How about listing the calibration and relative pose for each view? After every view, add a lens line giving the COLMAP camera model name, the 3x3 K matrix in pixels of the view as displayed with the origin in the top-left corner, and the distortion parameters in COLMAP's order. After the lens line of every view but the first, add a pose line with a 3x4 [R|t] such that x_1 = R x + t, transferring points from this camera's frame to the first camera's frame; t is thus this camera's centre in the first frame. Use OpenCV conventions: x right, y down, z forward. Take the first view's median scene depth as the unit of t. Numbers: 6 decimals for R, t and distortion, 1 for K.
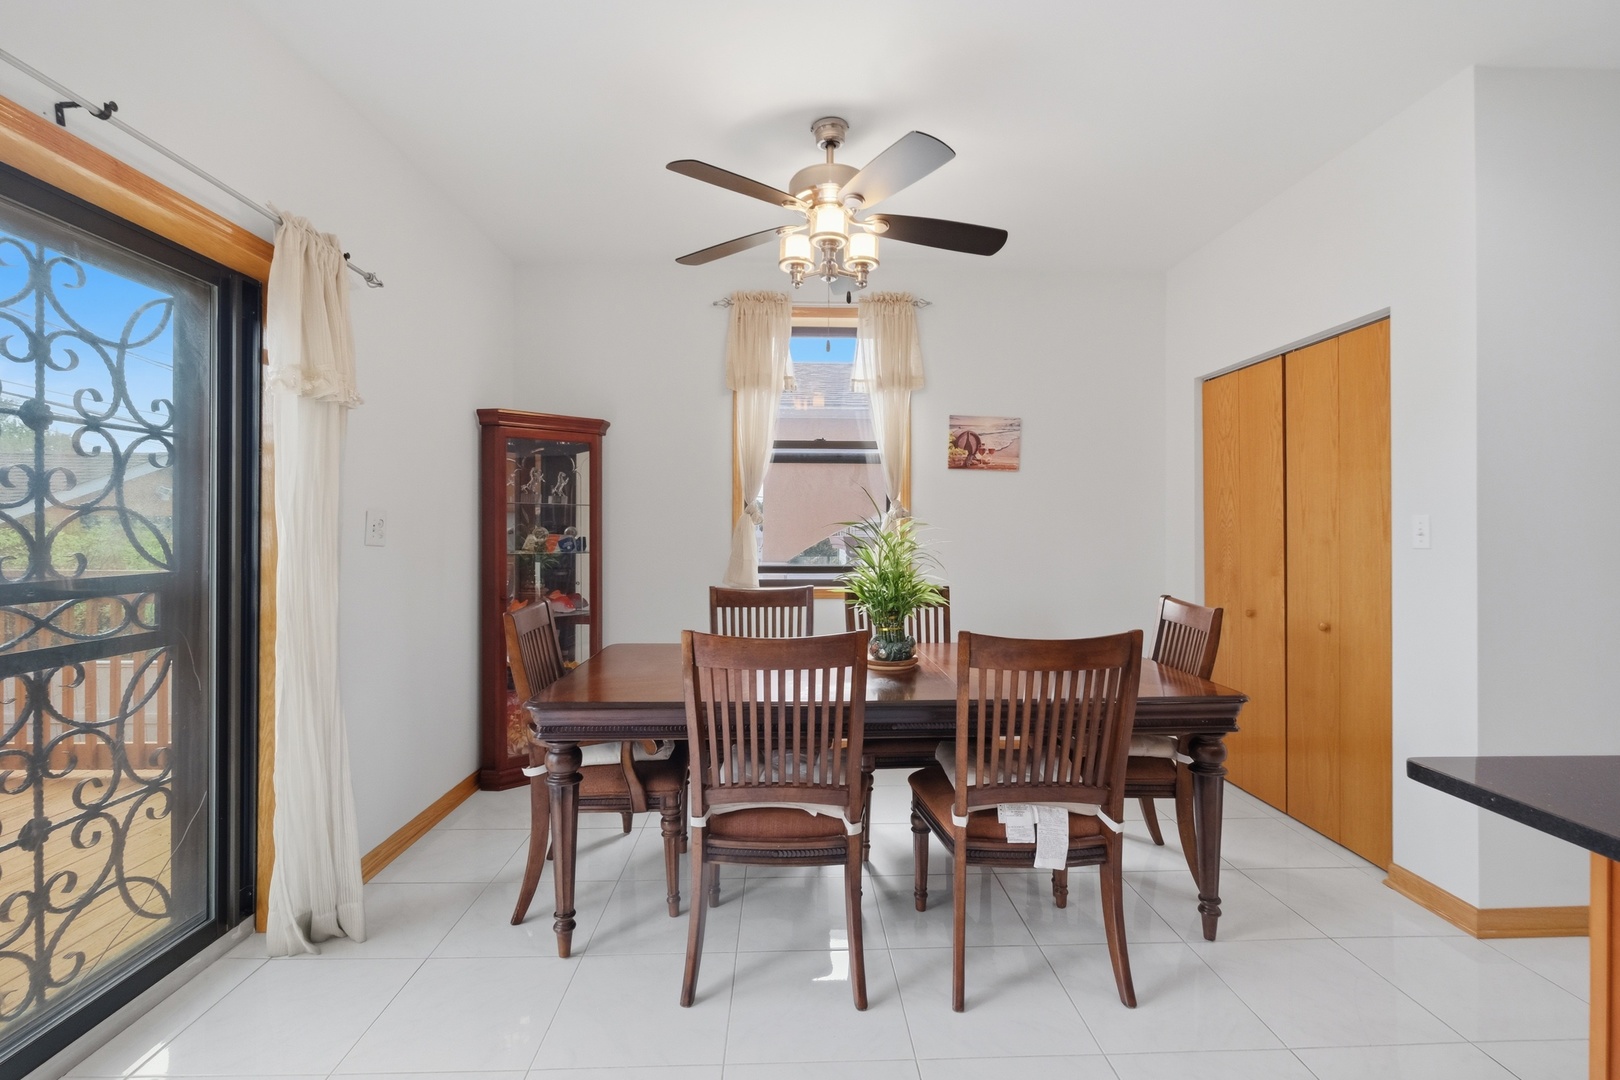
lens RADIAL K [[707.6, 0, 809.8], [0, 707.6, 528.6], [0, 0, 1]] dist [-0.001038, -0.000126]
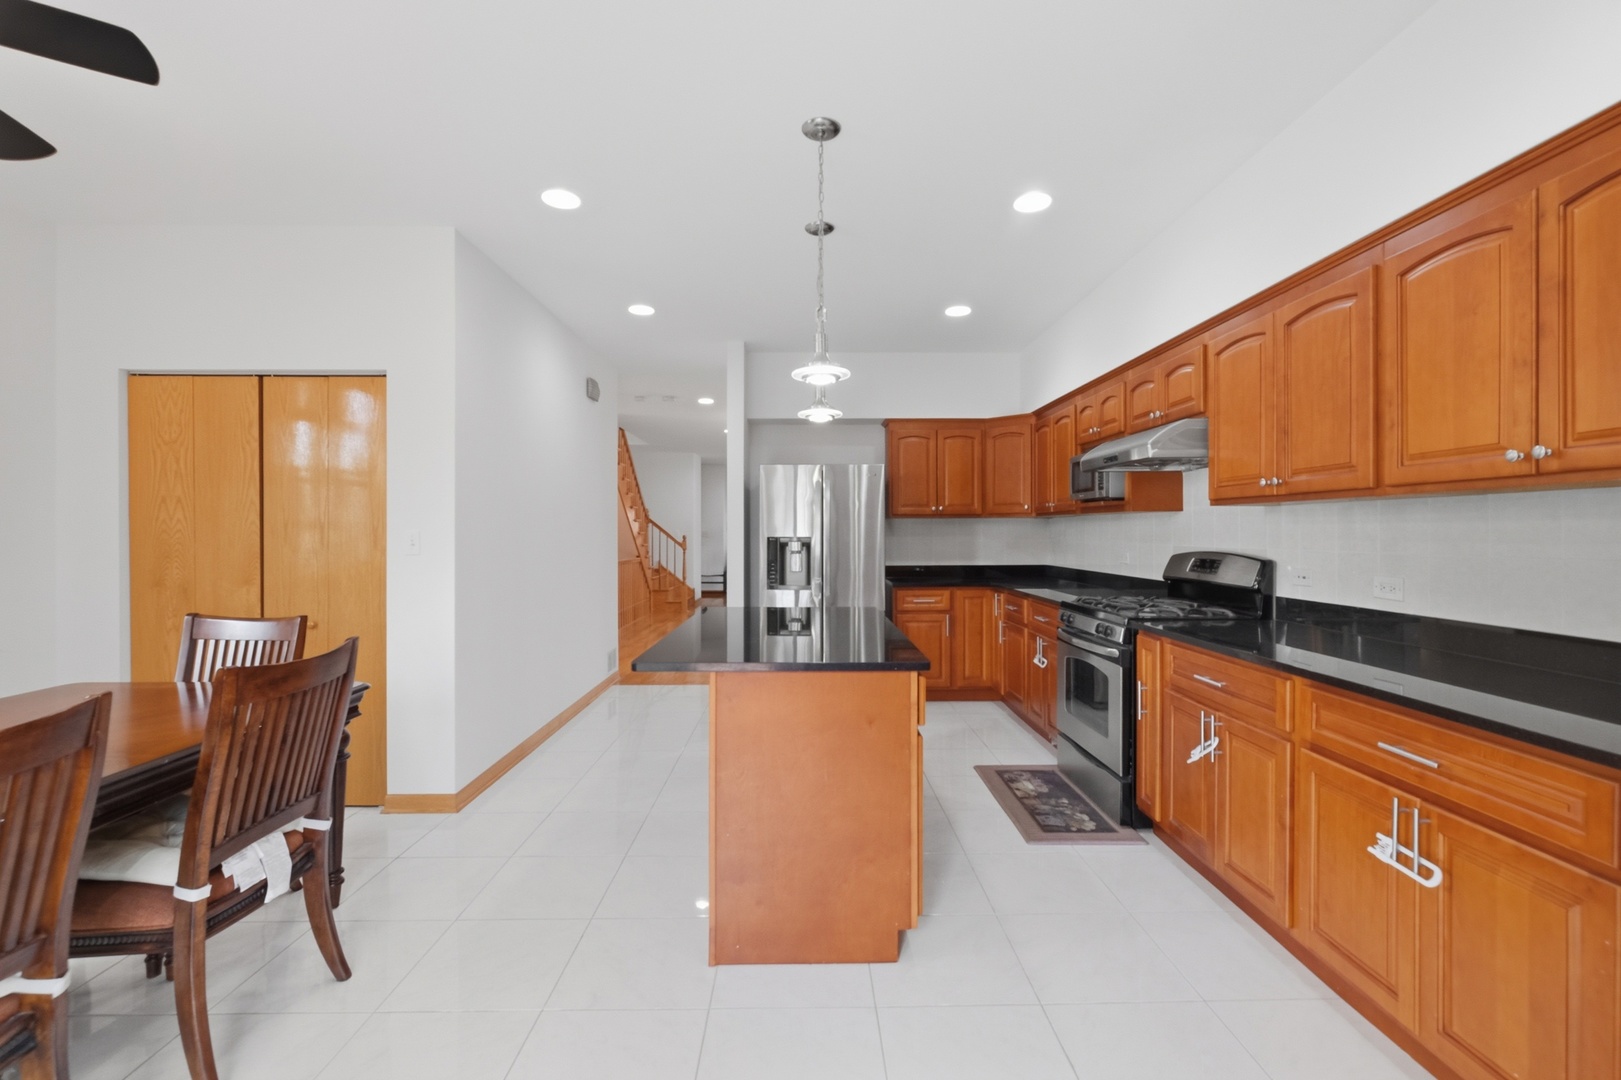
lens RADIAL K [[708.0, 0, 818.4], [0, 708.0, 537.9], [0, 0, 1]] dist [-0.001038, -0.000126]
pose [[0.025140, -0.014696, 0.999576, -0.367761], [0.000341, 0.999892, 0.014692, -0.018303], [-0.999684, -0.000029, 0.025142, 0.134023]]
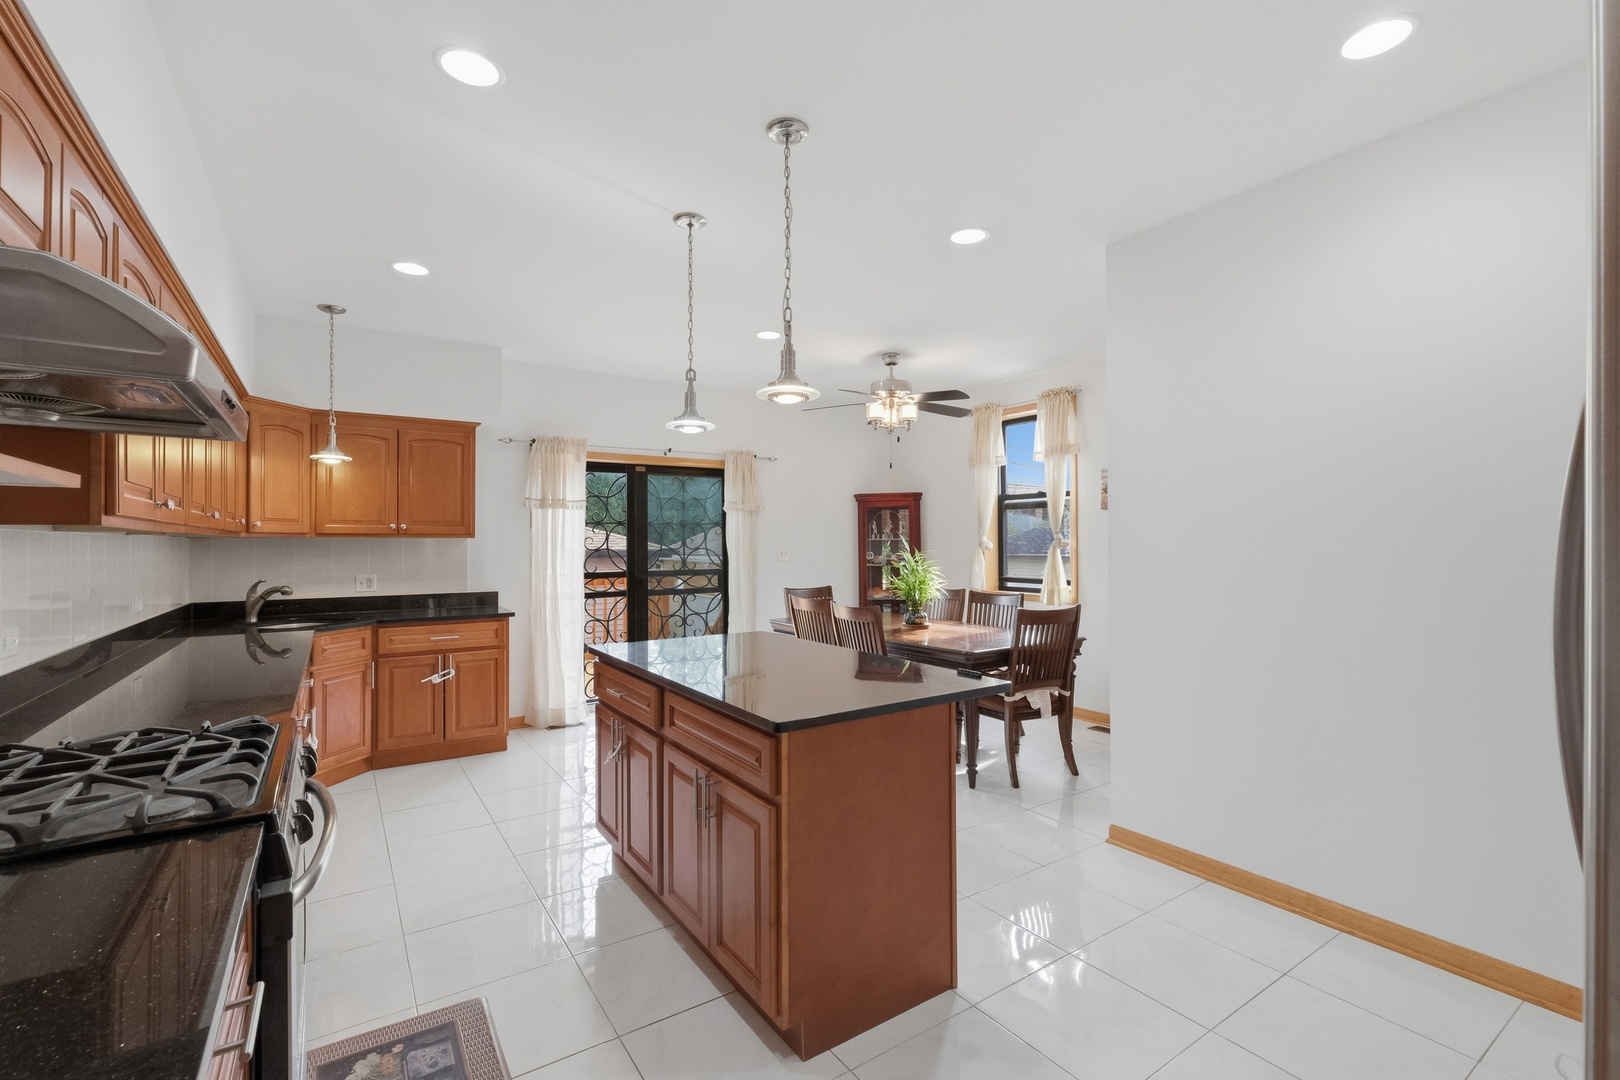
lens RADIAL K [[707.6, 0, 805.4], [0, 707.6, 538.6], [0, 0, 1]] dist [-0.001038, -0.000126]
pose [[0.530211, -0.010609, -0.847800, 1.958690], [0.004744, 0.999943, -0.009546, -0.038918], [0.847853, 0.001039, 0.530231, -0.330005]]
